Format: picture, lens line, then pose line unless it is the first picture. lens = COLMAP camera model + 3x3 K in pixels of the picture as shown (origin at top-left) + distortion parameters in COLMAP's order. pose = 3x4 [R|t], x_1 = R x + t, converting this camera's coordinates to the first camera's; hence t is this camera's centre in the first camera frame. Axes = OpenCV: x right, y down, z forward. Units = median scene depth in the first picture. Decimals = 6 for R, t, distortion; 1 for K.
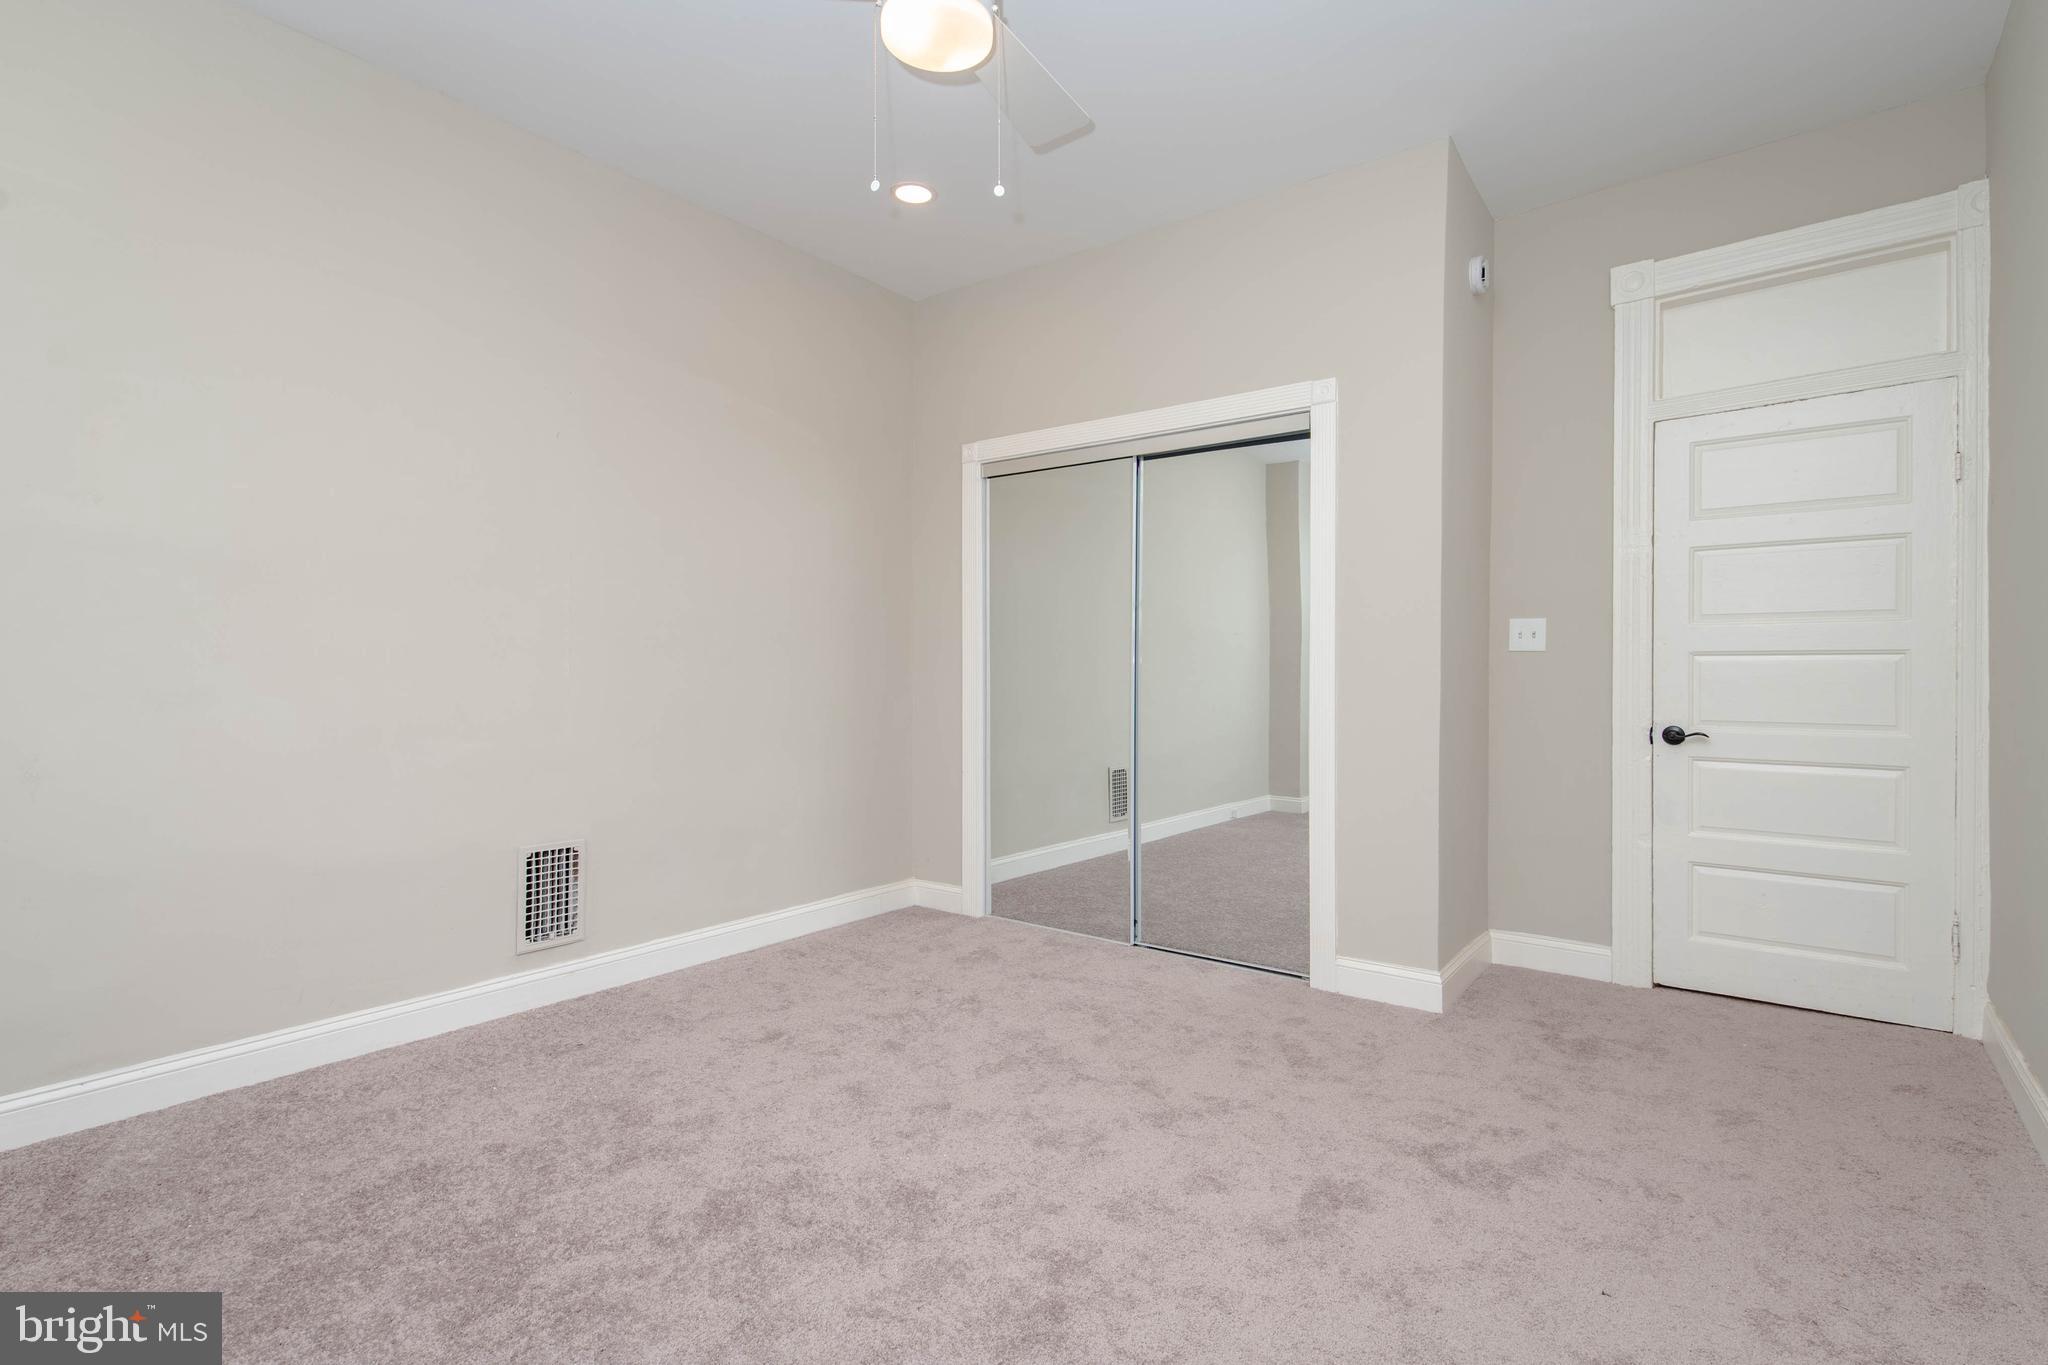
lens RADIAL K [[1013.4, 0, 1022.6], [0, 1013.4, 674.1], [0, 0, 1]] dist [0.026546, -0.002290]
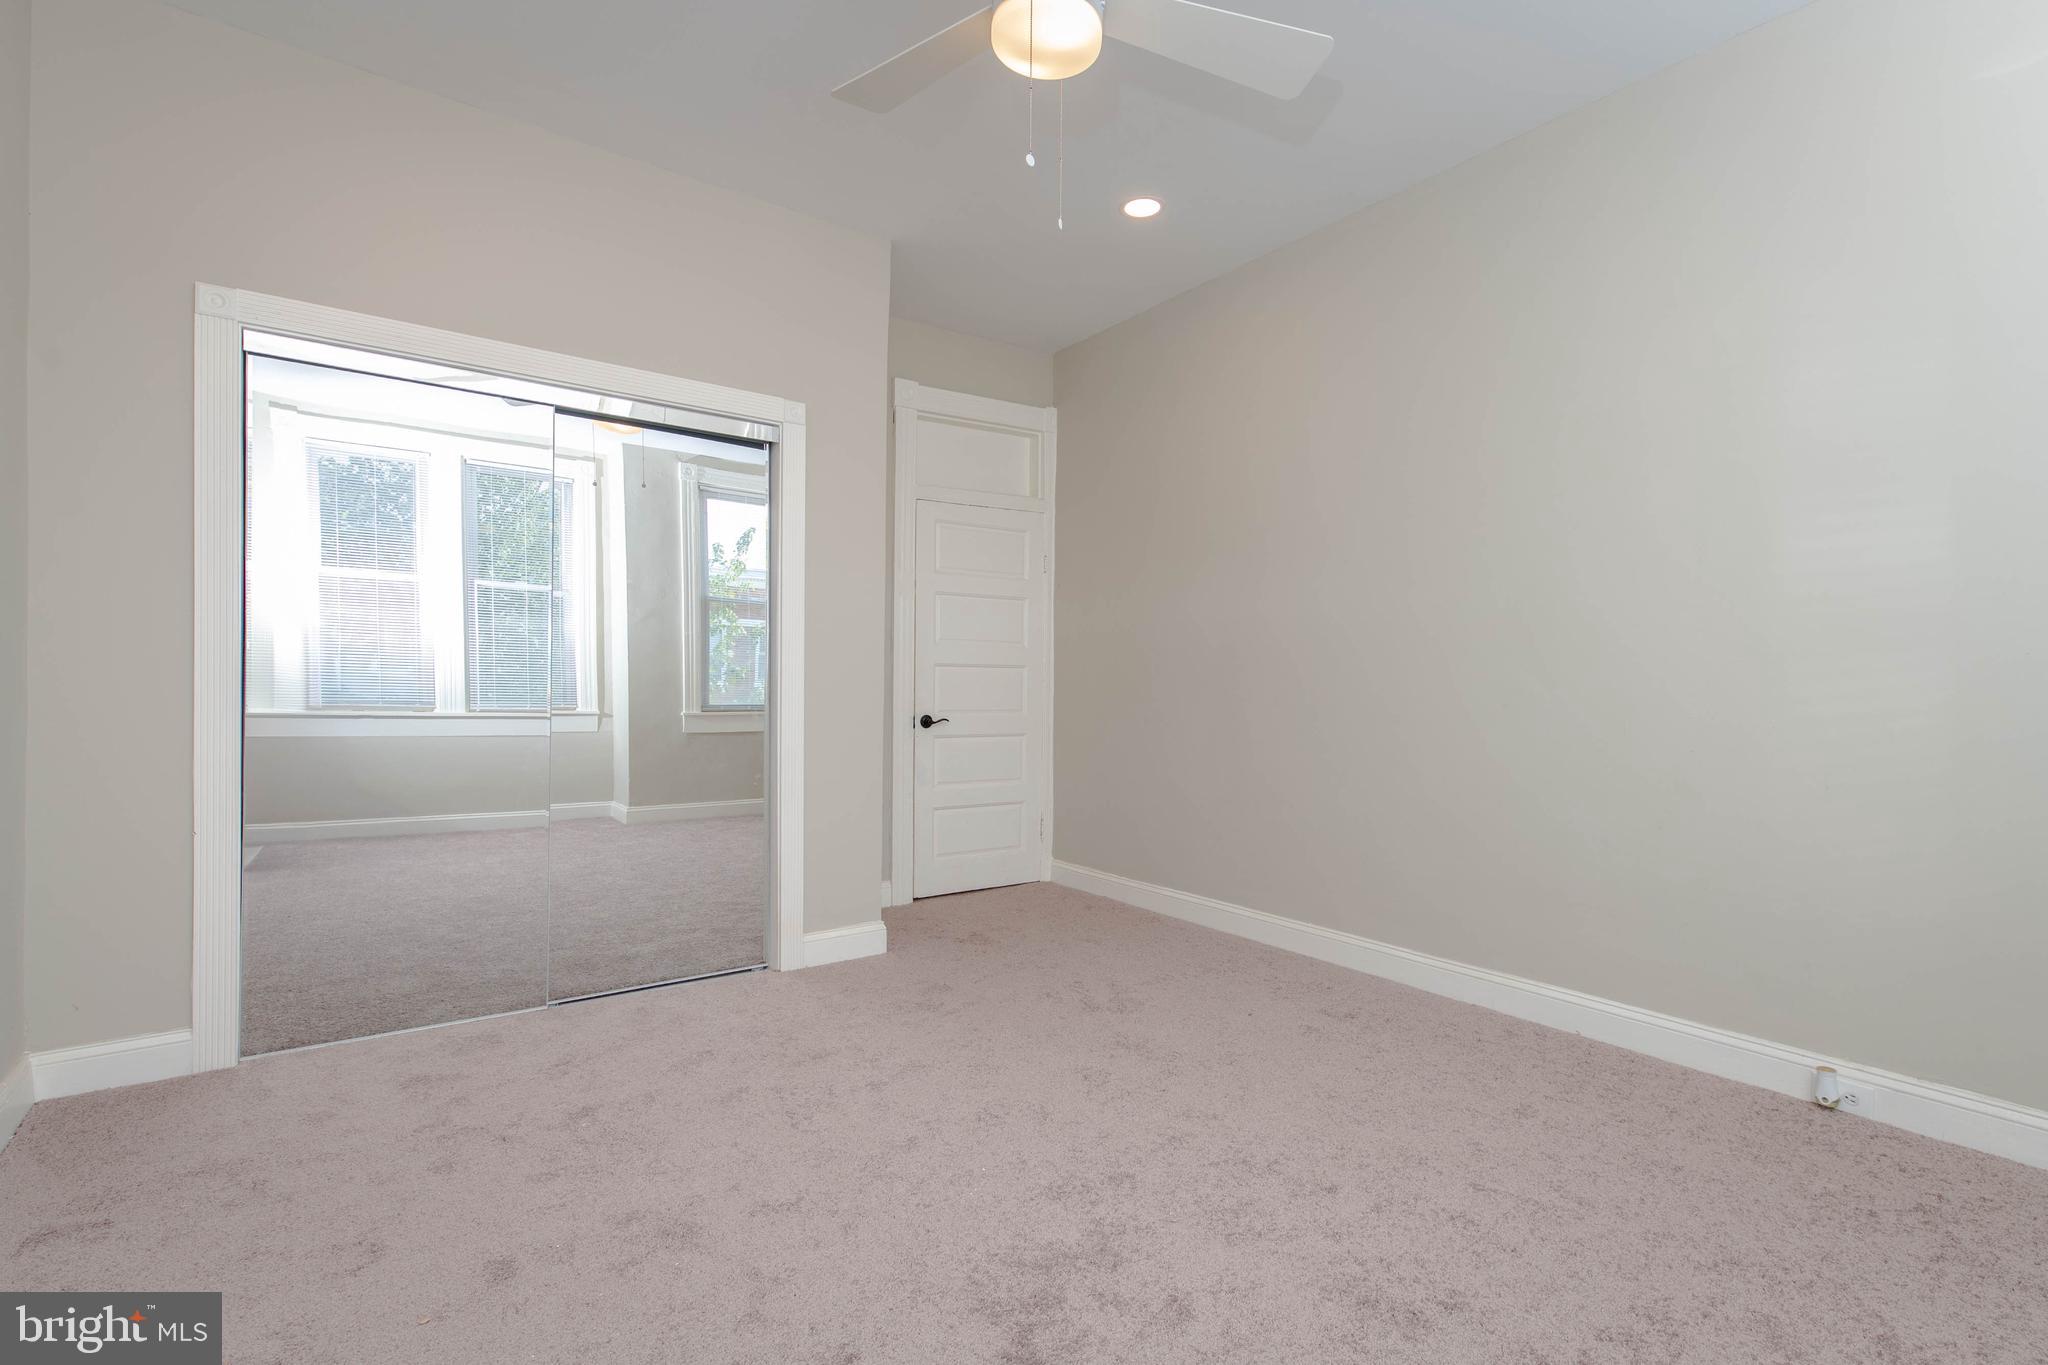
lens RADIAL K [[1013.4, 0, 1026.2], [0, 1013.4, 697.2], [0, 0, 1]] dist [0.026546, -0.002290]
pose [[0.253029, -0.011322, 0.967392, -0.684866], [-0.008445, 0.999868, 0.013911, 0.004816], [-0.967422, -0.011690, 0.252900, 0.498416]]
